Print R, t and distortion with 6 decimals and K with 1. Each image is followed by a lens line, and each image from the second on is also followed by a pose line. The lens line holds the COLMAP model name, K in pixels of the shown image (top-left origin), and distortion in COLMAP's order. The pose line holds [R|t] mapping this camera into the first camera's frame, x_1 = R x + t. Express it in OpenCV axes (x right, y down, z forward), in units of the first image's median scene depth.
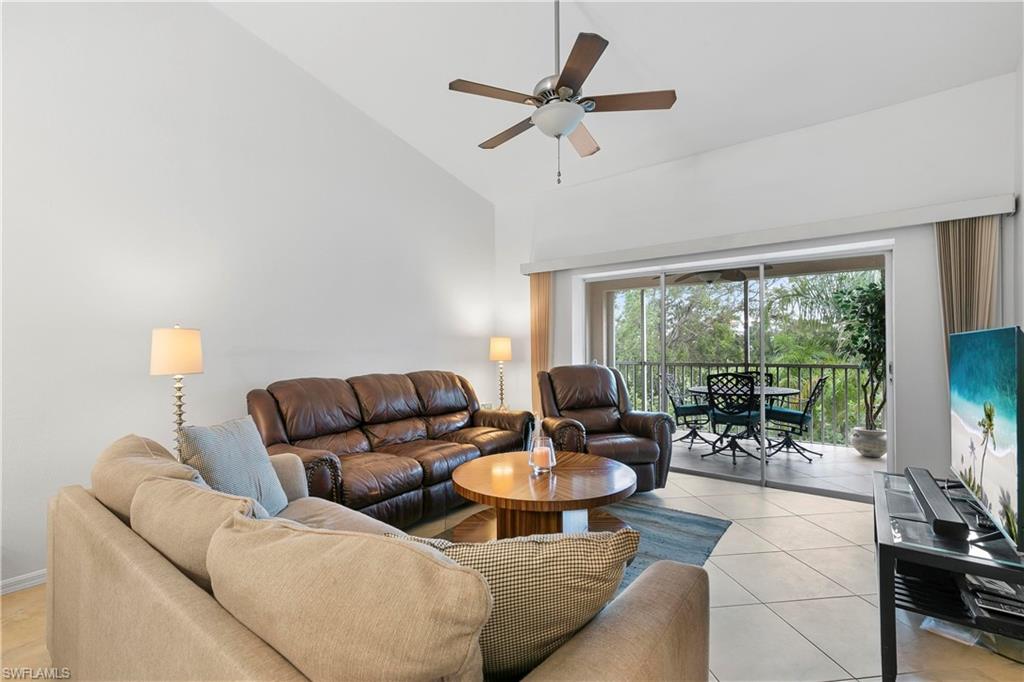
lens RADIAL K [[455.7, 0, 510.5], [0, 455.7, 349.4], [0, 0, 1]] dist [0.023511, 0.000083]
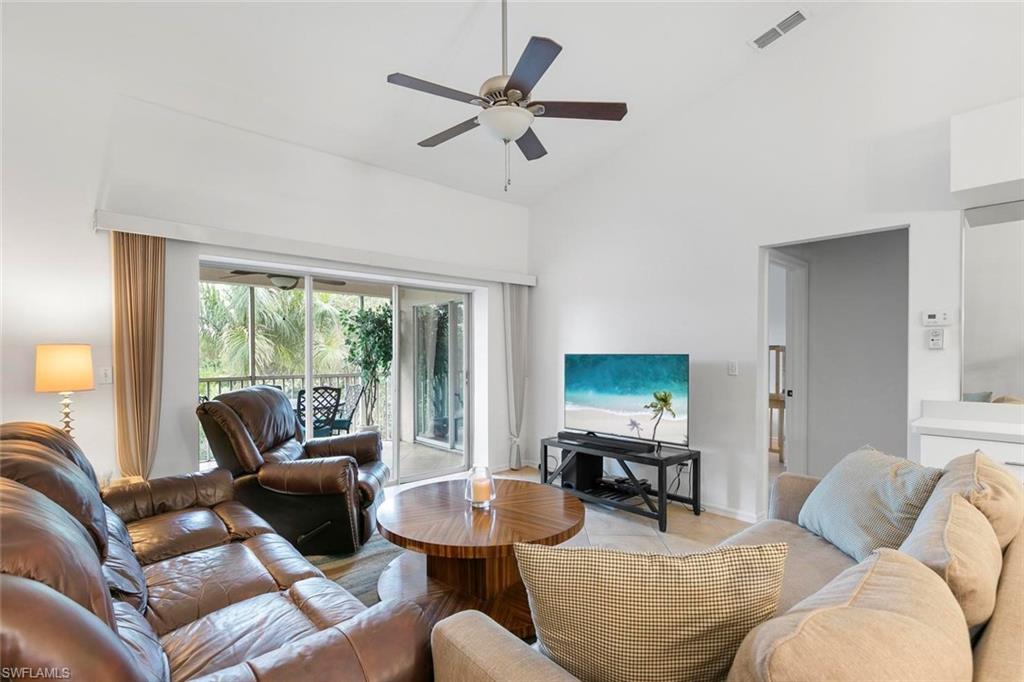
lens RADIAL K [[482.5, 0, 515.2], [0, 482.5, 356.8], [0, 0, 1]] dist [-0.000566, -0.000024]
pose [[0.190168, -0.000066, 0.981752, -0.437409], [0.003880, 0.999992, -0.000685, -0.007880], [-0.981744, 0.003939, 0.190166, 0.393751]]
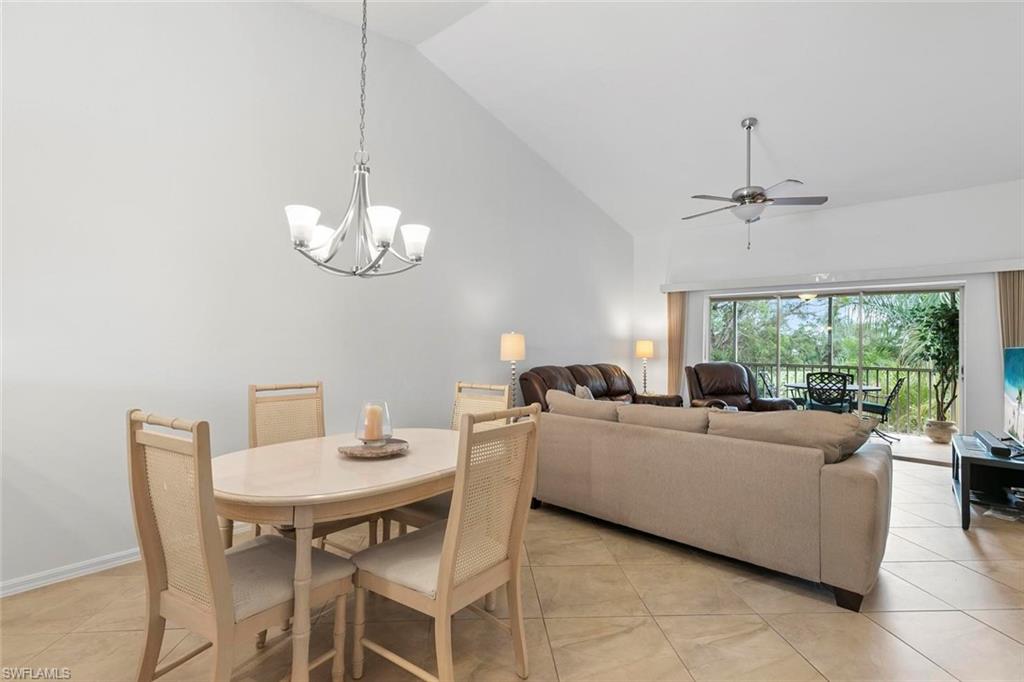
lens RADIAL K [[459.0, 0, 512.0], [0, 459.0, 341.0], [0, 0, 1]] dist [0.015075, -0.000412]
pose [[0.997497, 0.022405, -0.067070, -0.306248], [-0.023325, 0.999644, -0.012960, 0.001829], [0.066756, 0.014492, 0.997664, -0.341551]]
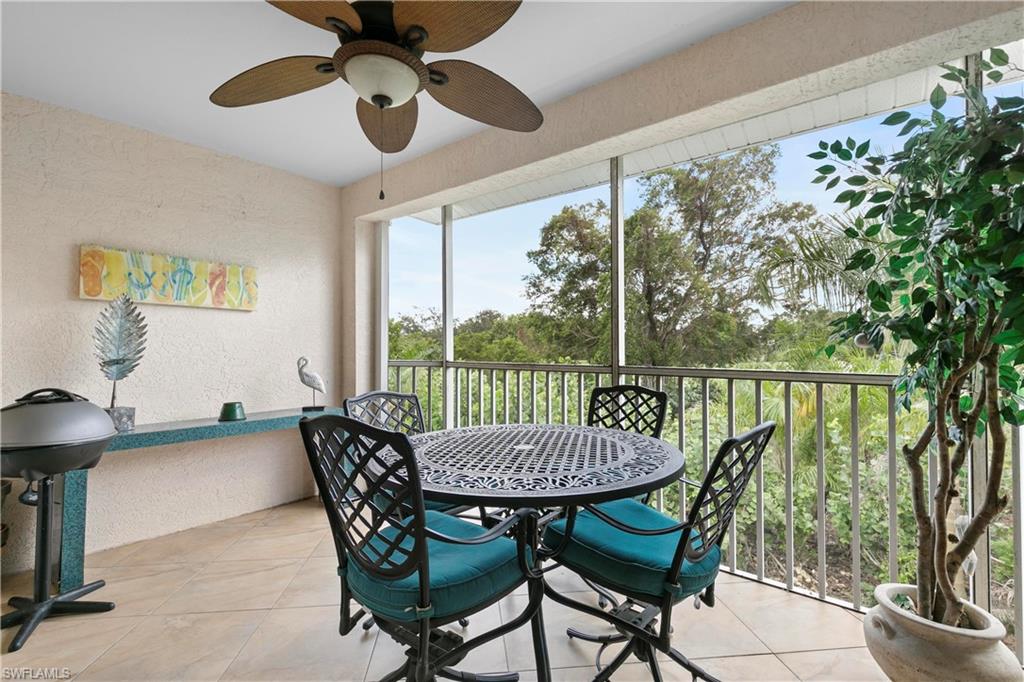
lens RADIAL K [[453.8, 0, 512.0], [0, 453.8, 341.0], [0, 0, 1]] dist [0.015907, -0.000064]
pose [[0.998897, 0.004177, -0.046779, 0.569193], [-0.004496, 0.999967, -0.006713, 0.014257], [0.046750, 0.006916, 0.998883, 0.754393]]
